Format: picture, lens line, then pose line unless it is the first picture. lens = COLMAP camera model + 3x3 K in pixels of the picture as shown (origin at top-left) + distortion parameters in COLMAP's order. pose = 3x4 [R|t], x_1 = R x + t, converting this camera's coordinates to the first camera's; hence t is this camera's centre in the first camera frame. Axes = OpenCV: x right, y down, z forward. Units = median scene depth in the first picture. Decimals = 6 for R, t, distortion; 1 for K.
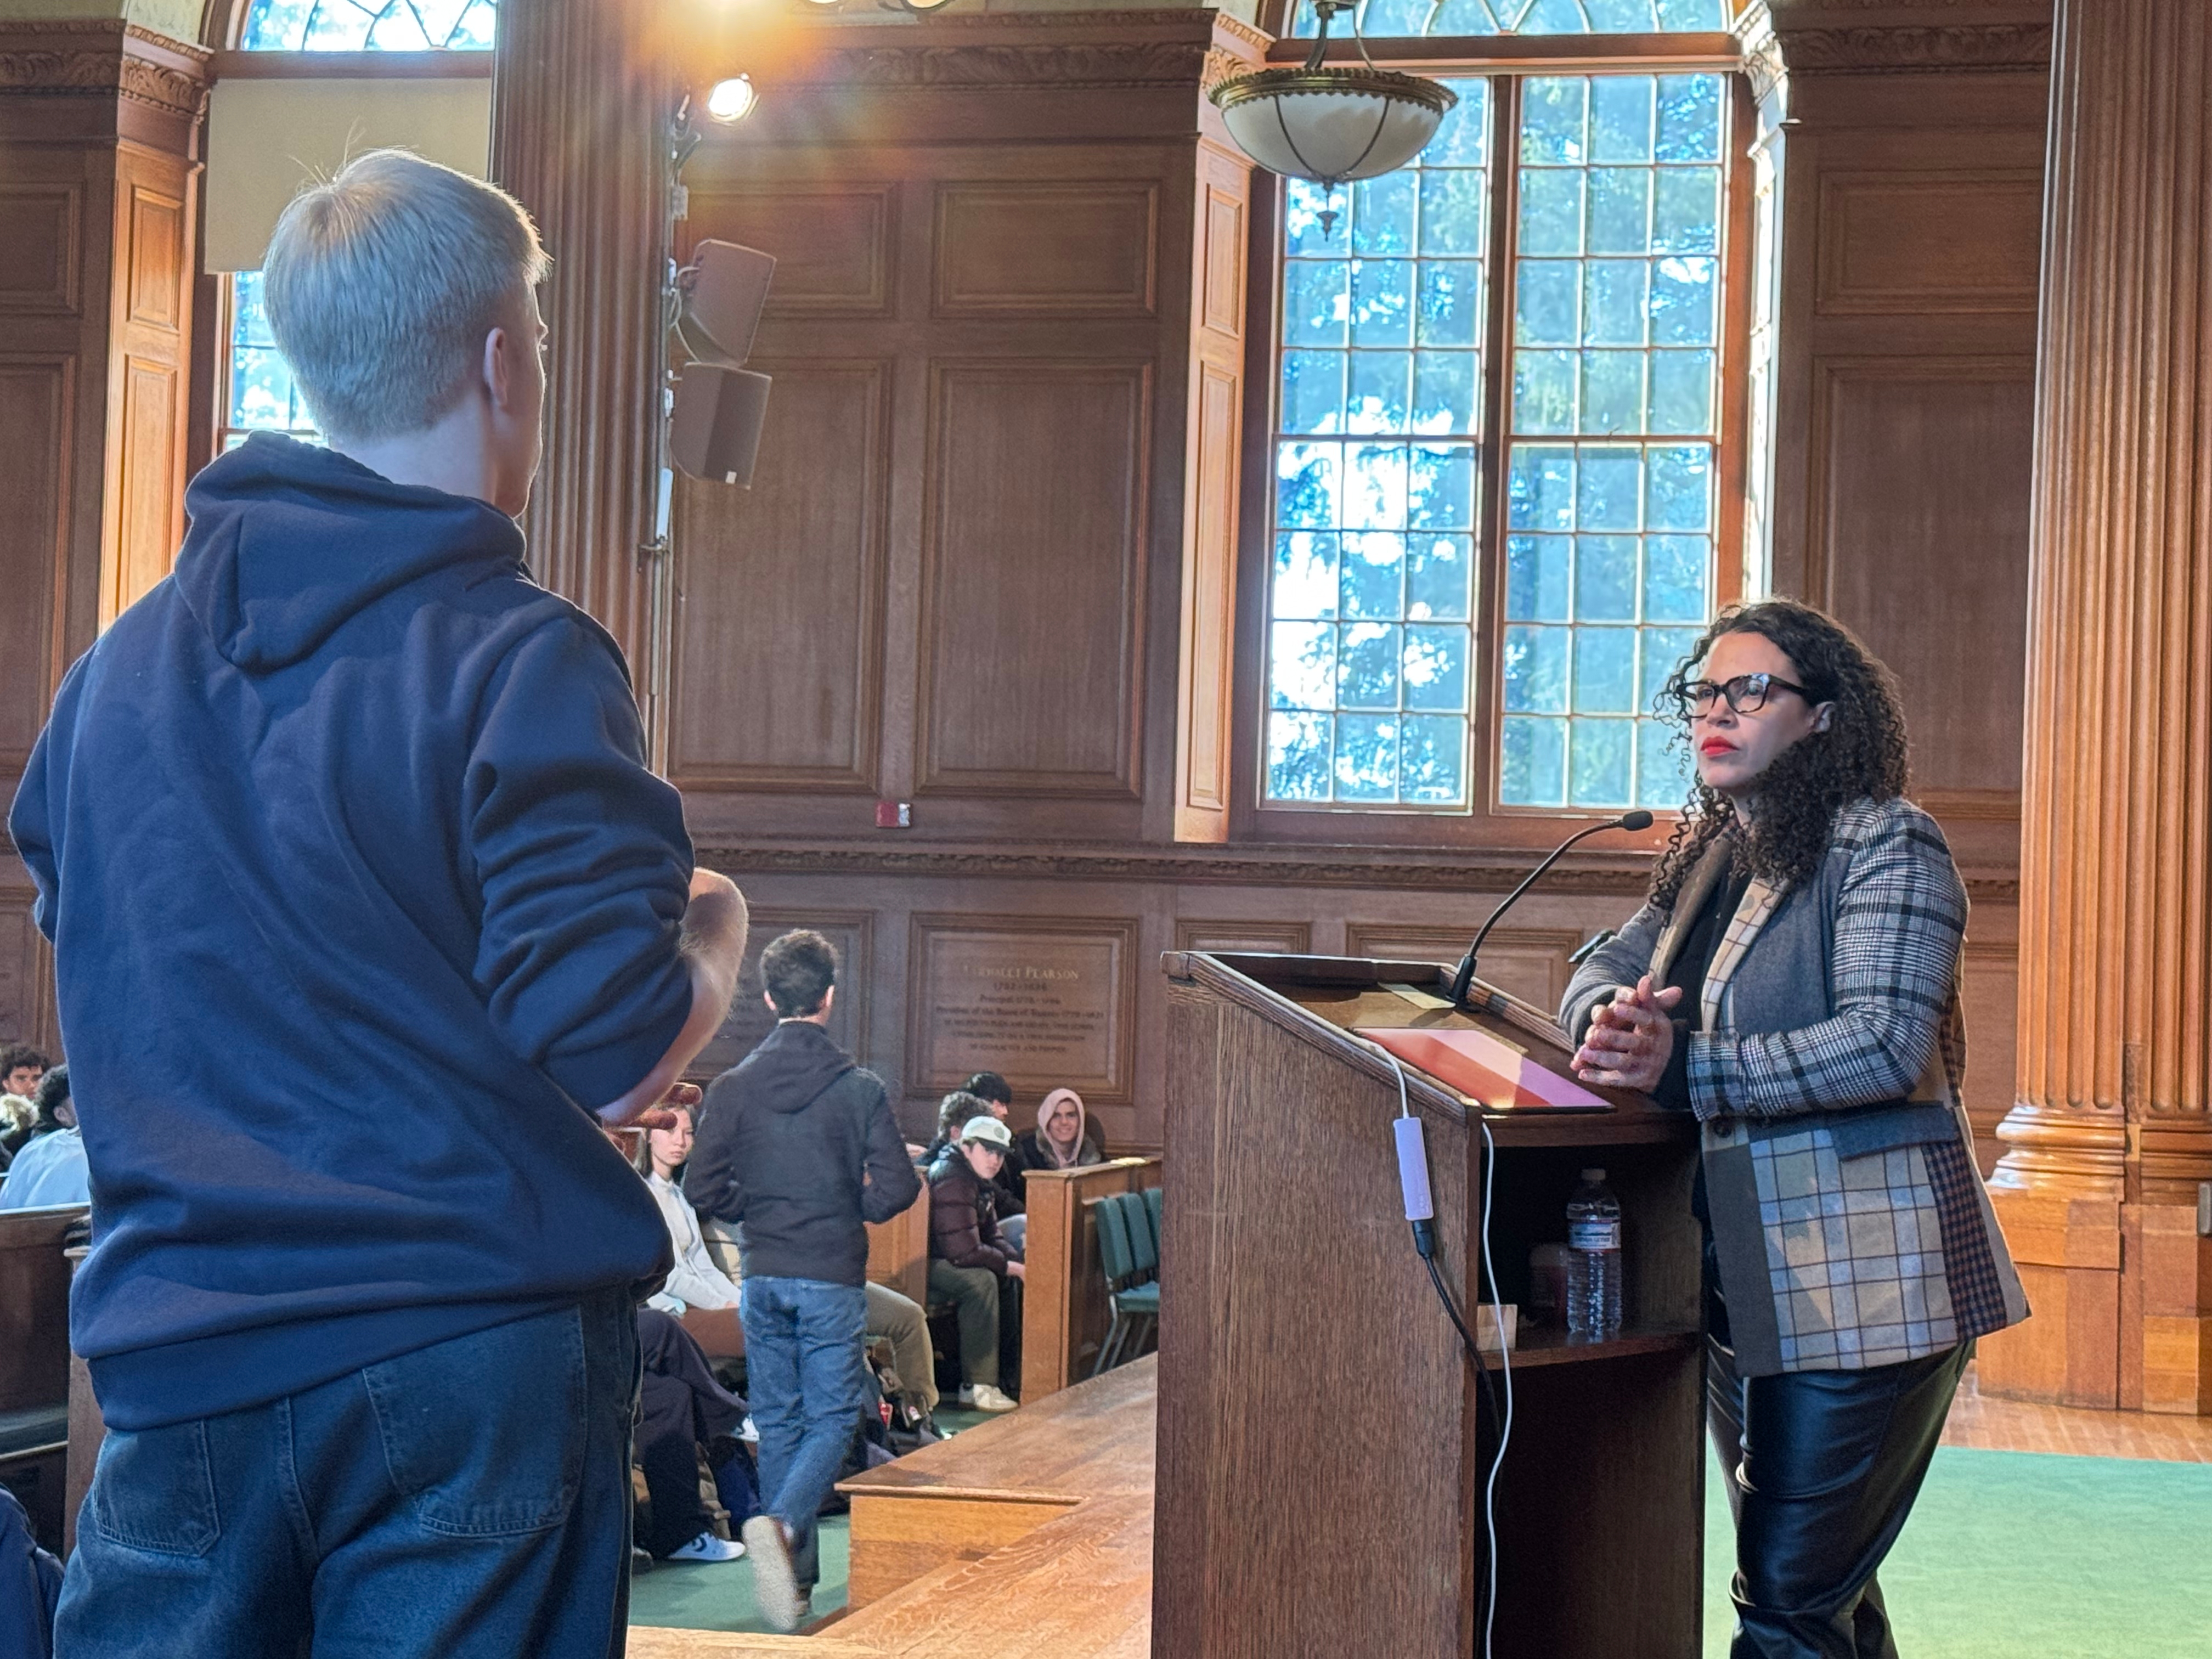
lens RADIAL K [[4052.8, 0, 1106.0], [0, 4052.8, 829.5], [0, 0, 1]] dist [0.019753, 0.153553]
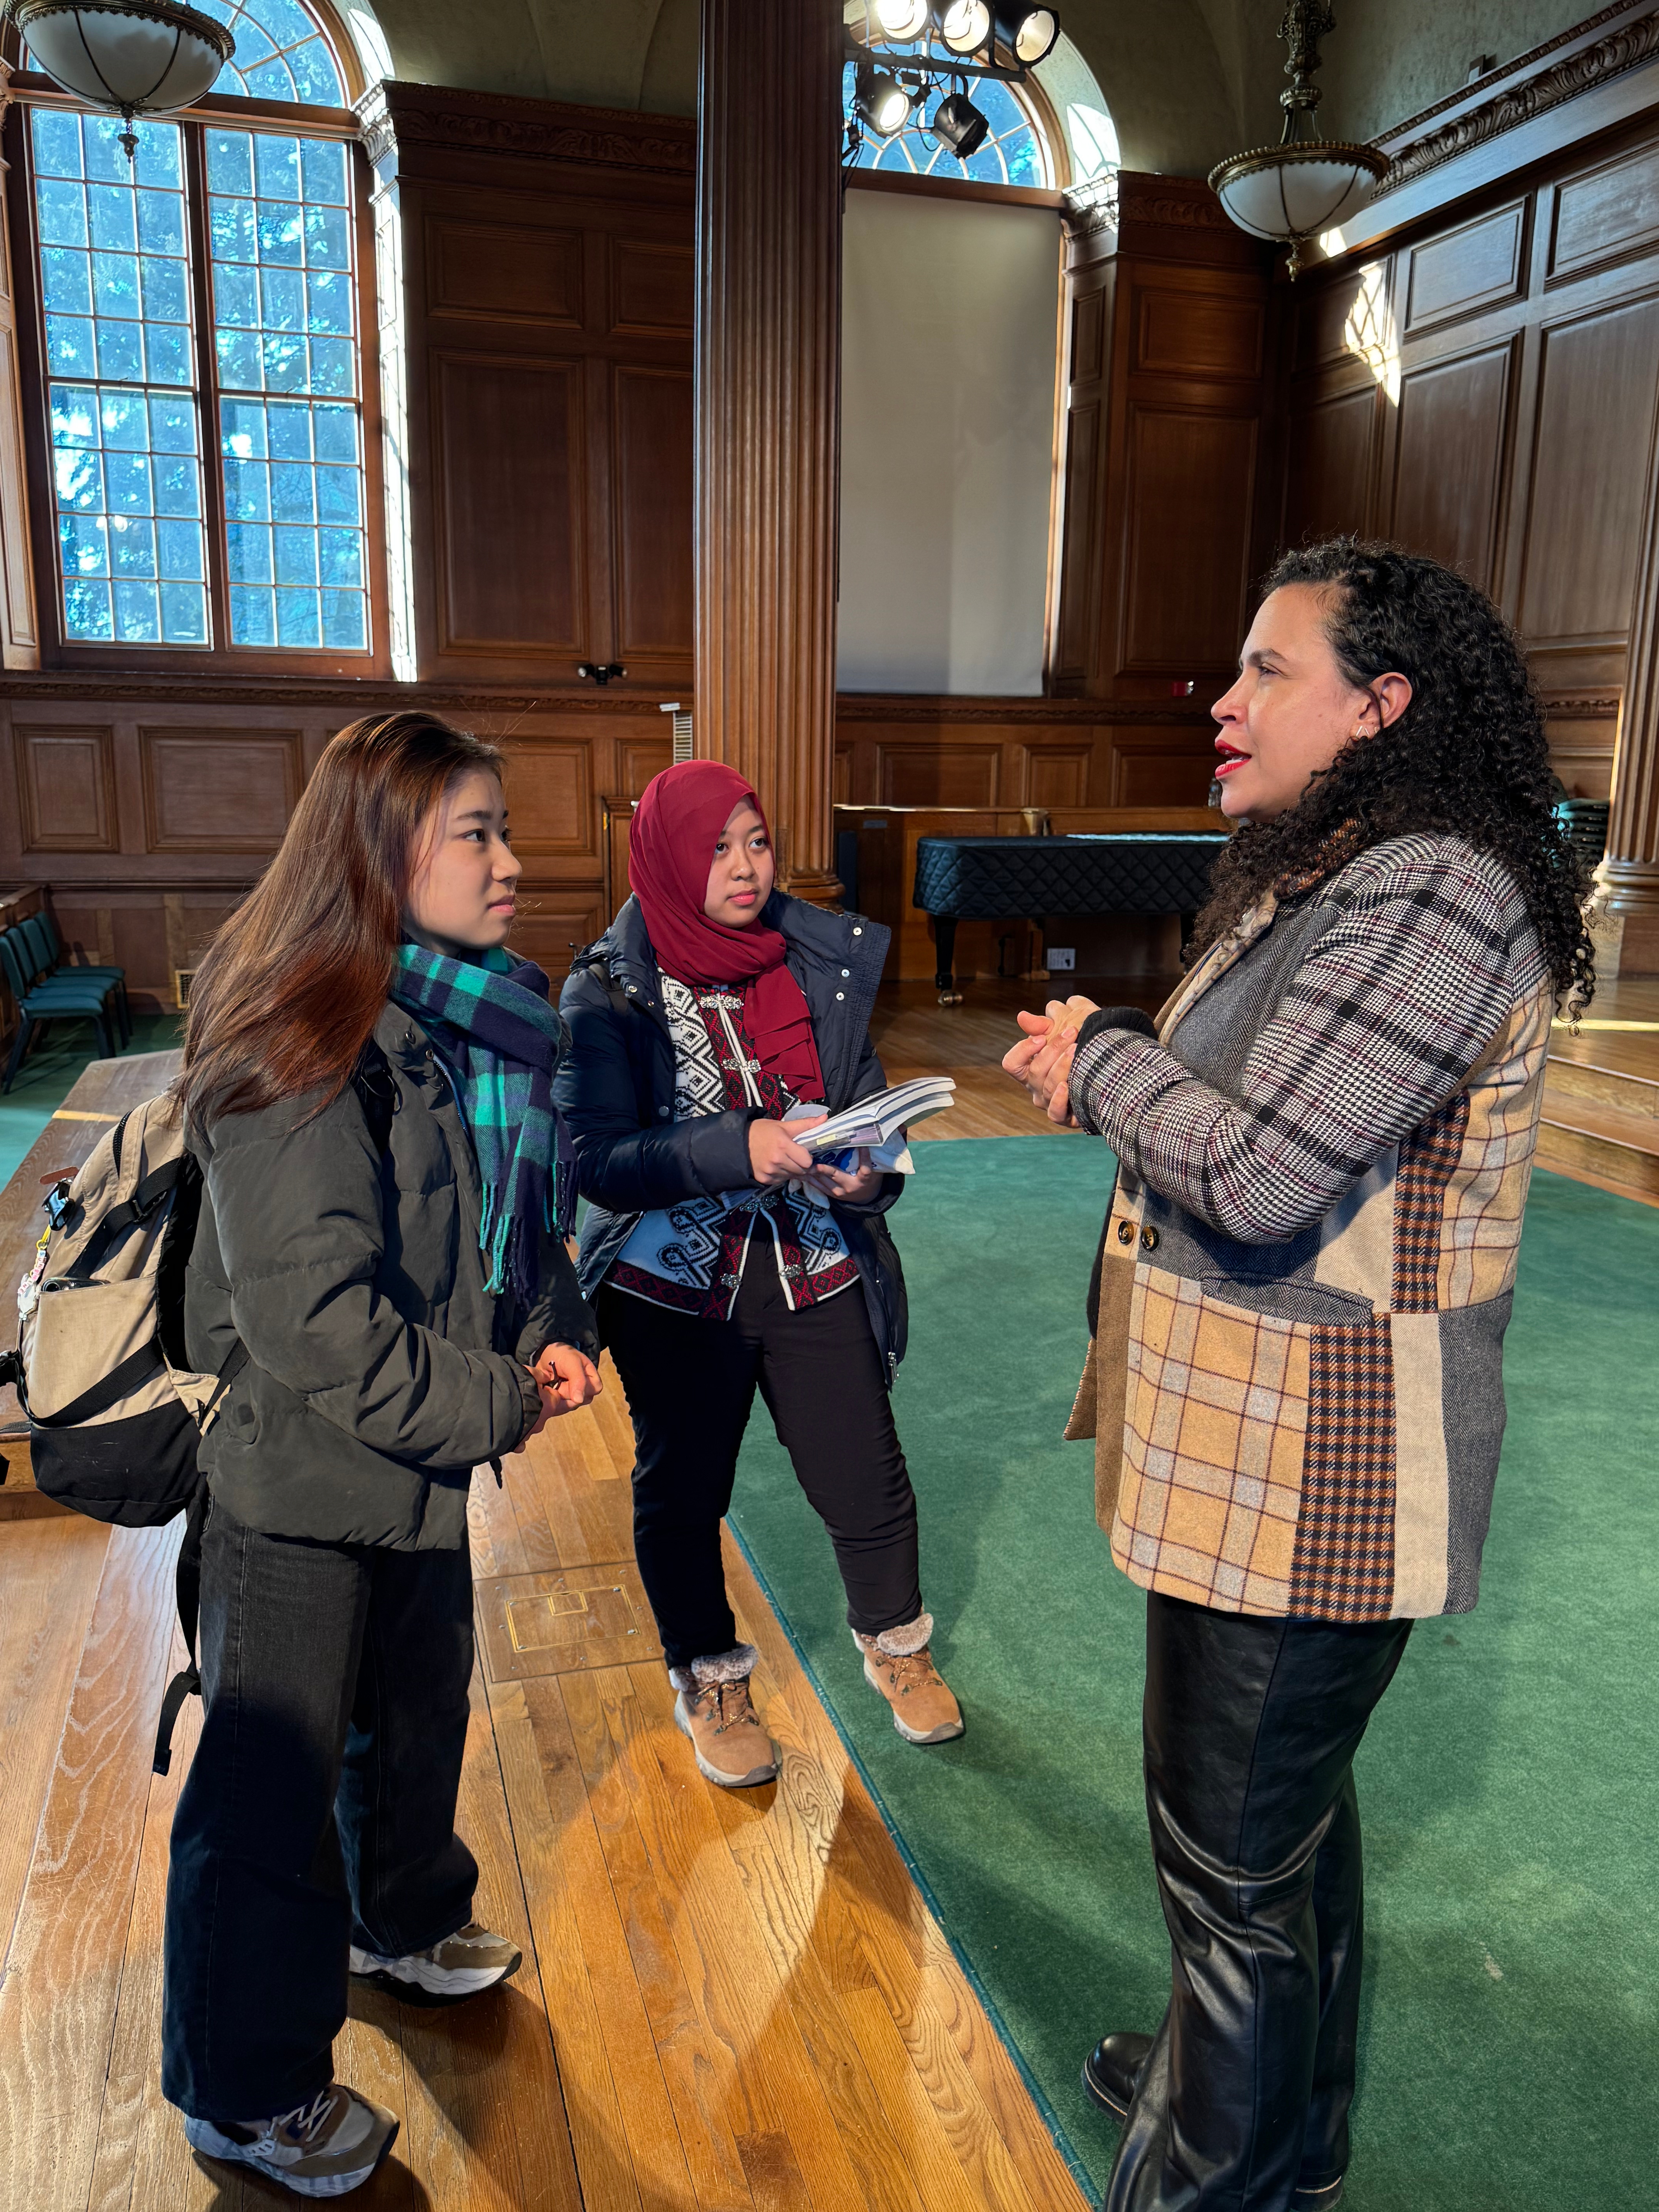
lens RADIAL K [[1699.0, 0, 829.5], [0, 1699.0, 1106.0], [0, 0, 1]] dist [0.003565, -0.010569]
pose [[0.882749, -0.112554, 0.456165, -0.017160], [-0.010297, 0.966015, 0.258279, -0.005906], [-0.469733, -0.232693, 0.851590, 0.308568]]
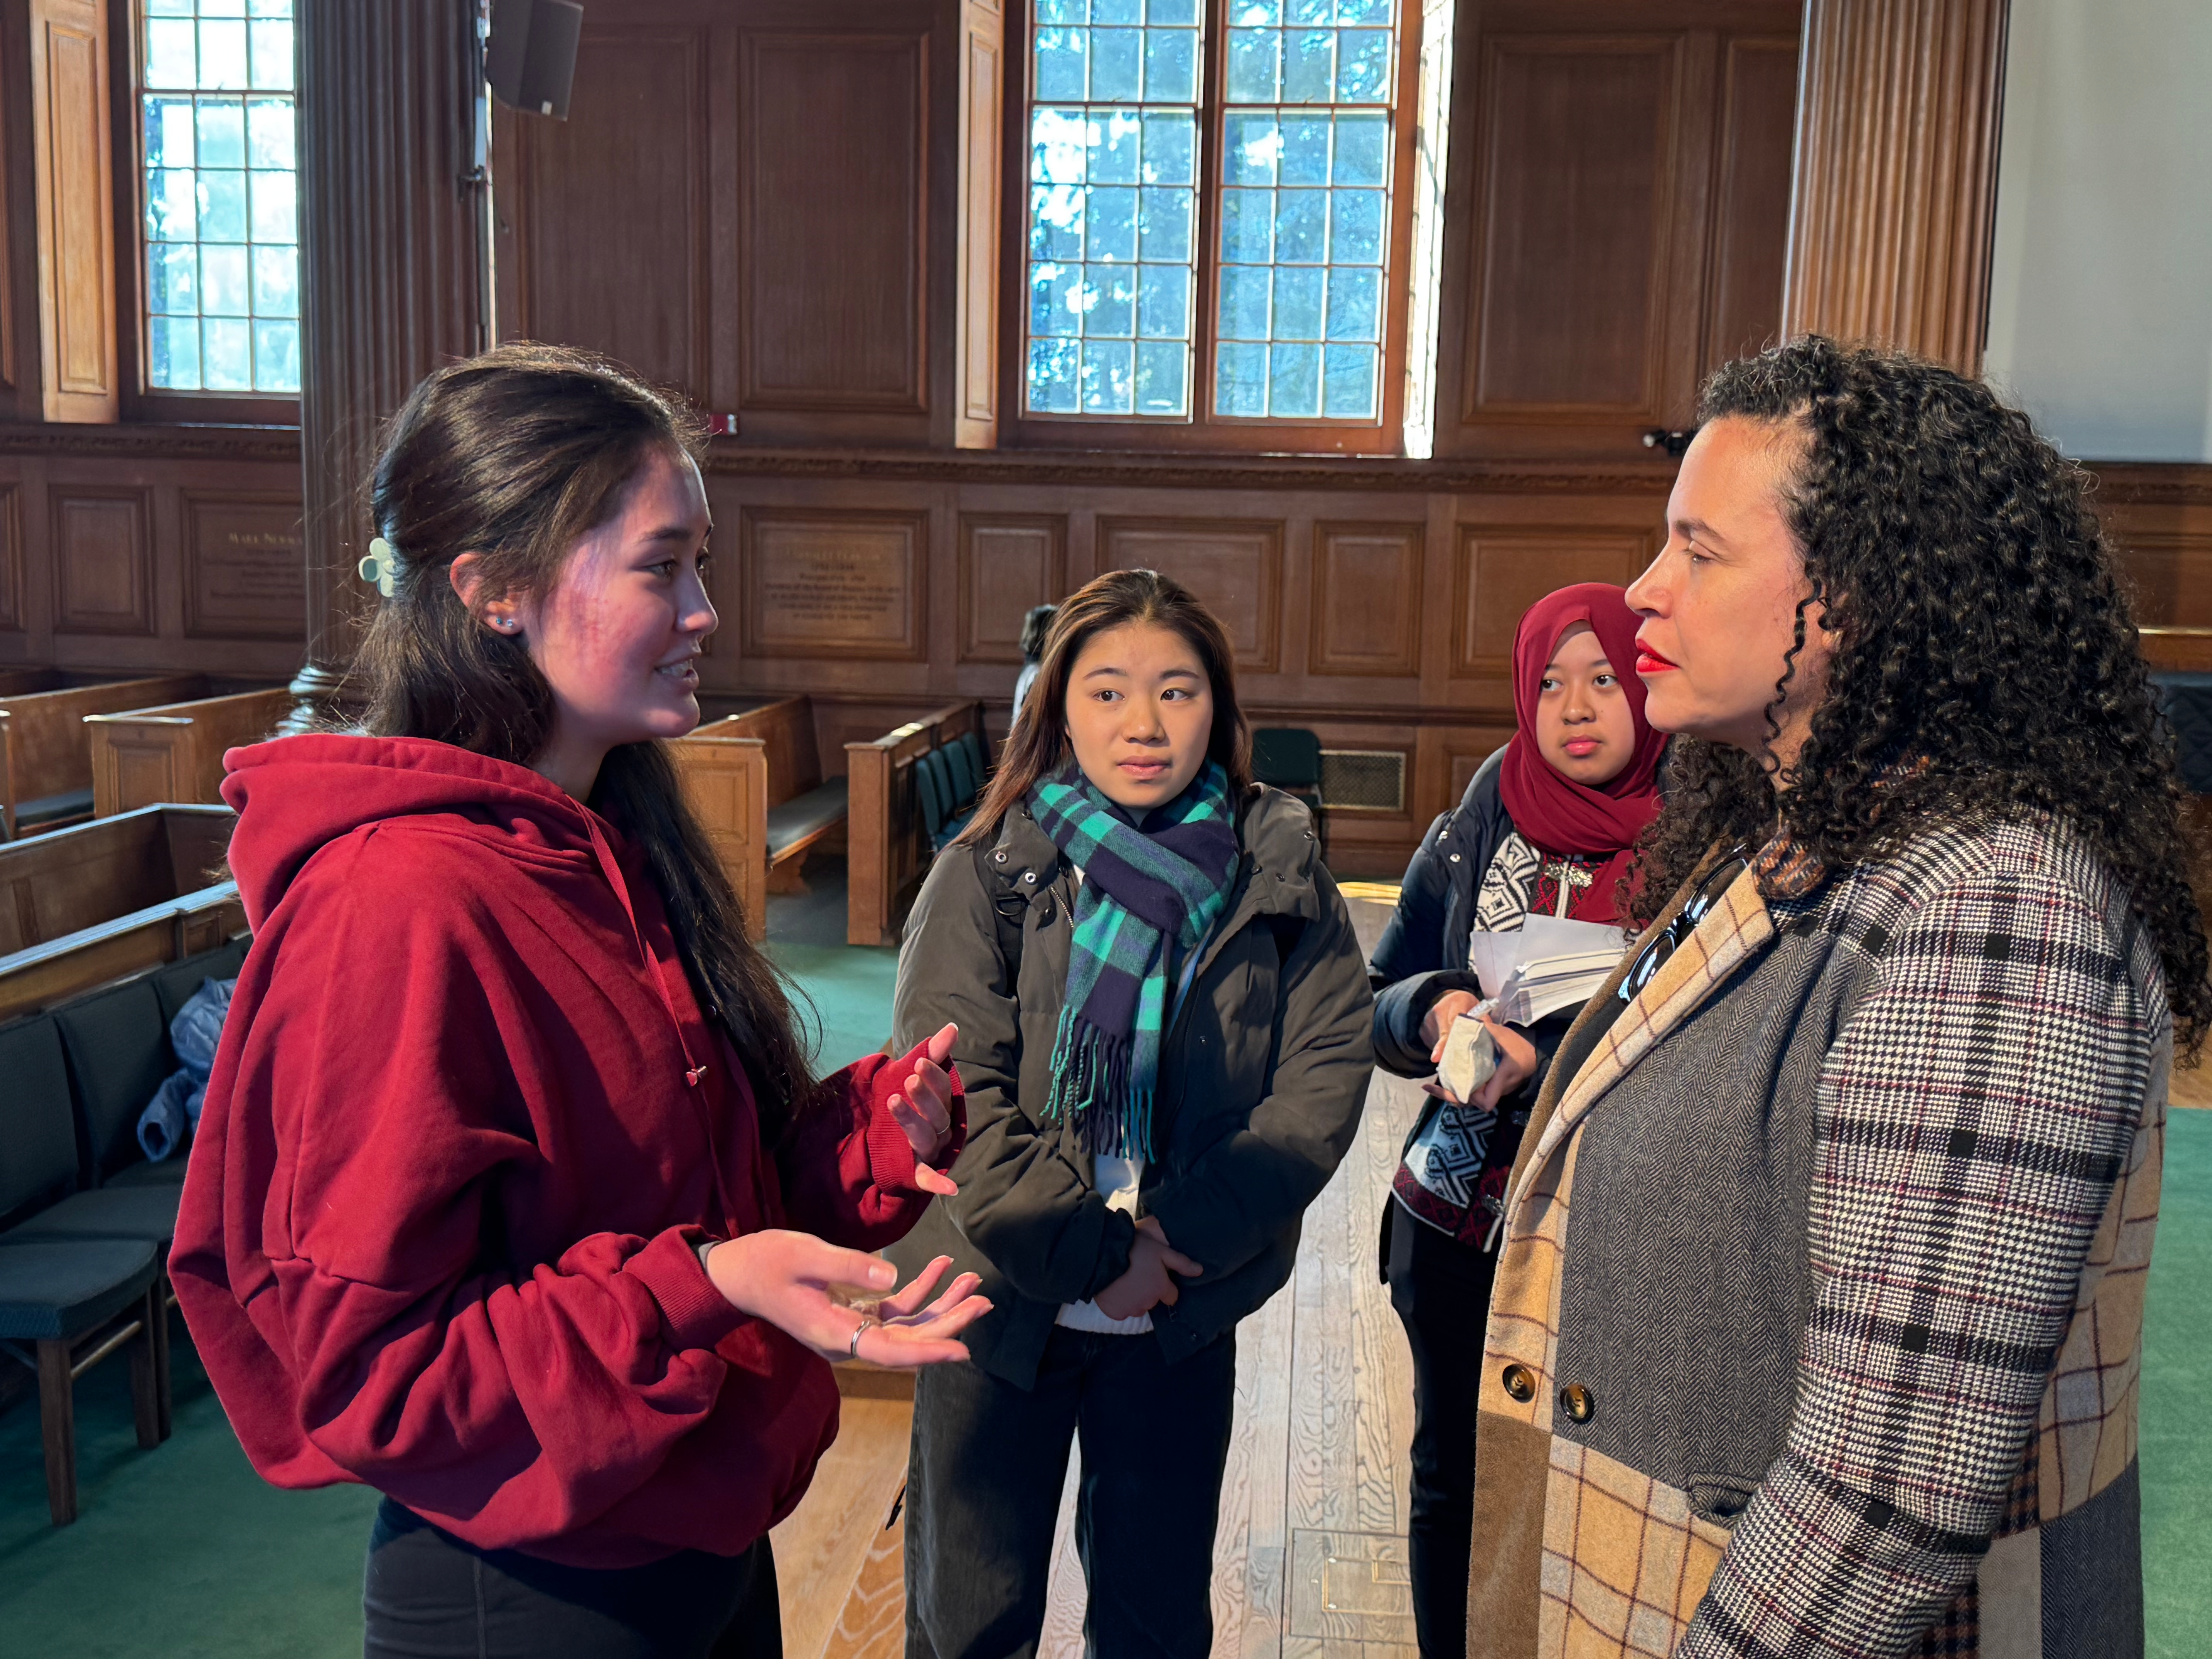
lens RADIAL K [[2352.3, 0, 1106.0], [0, 2352.3, 829.5], [0, 0, 1]] dist [0.203403, -0.523476]
pose [[0.994736, -0.021040, 0.100288, -0.012237], [0.002620, 0.983596, 0.180366, -0.012233], [-0.102438, -0.179154, 0.978473, 0.270907]]
